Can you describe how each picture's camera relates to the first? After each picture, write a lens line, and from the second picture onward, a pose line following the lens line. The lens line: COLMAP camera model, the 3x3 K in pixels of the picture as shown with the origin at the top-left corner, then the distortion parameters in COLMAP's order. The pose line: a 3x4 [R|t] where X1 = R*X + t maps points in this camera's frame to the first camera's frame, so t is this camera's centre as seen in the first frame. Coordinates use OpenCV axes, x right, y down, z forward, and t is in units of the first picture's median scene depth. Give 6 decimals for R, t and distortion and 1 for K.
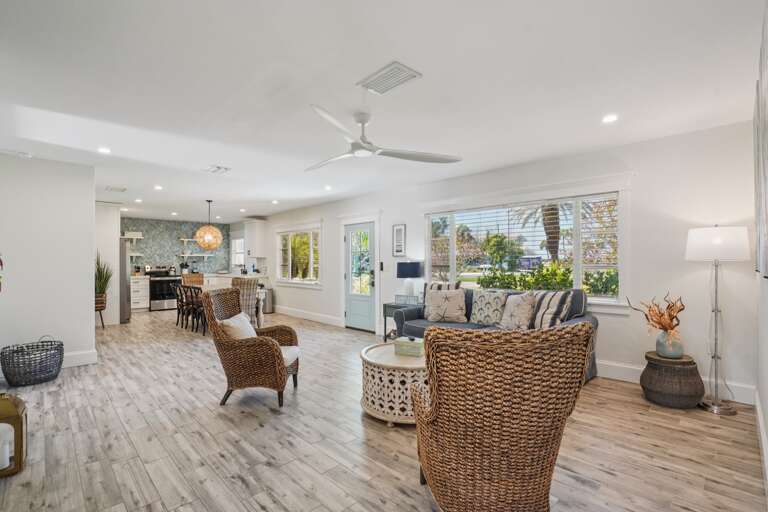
lens RADIAL K [[361.2, 0, 384.0], [0, 361.2, 256.0], [0, 0, 1]] dist [-0.052148, 0.019782]
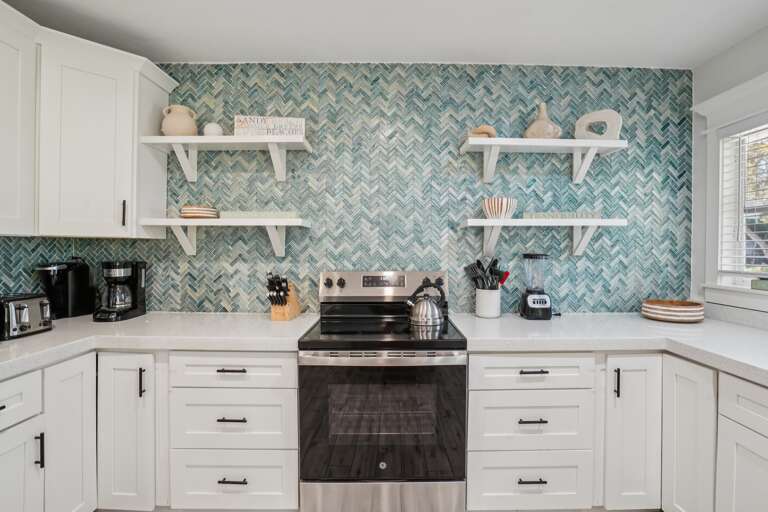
lens RADIAL K [[361.2, 0, 384.0], [0, 361.2, 256.0], [0, 0, 1]] dist [-0.052148, 0.019782]
pose [[0.720884, 0.016415, -0.692862, -0.457605], [-0.000646, 0.999735, 0.023013, 0.012297], [0.693056, -0.016142, 0.720703, 0.806561]]
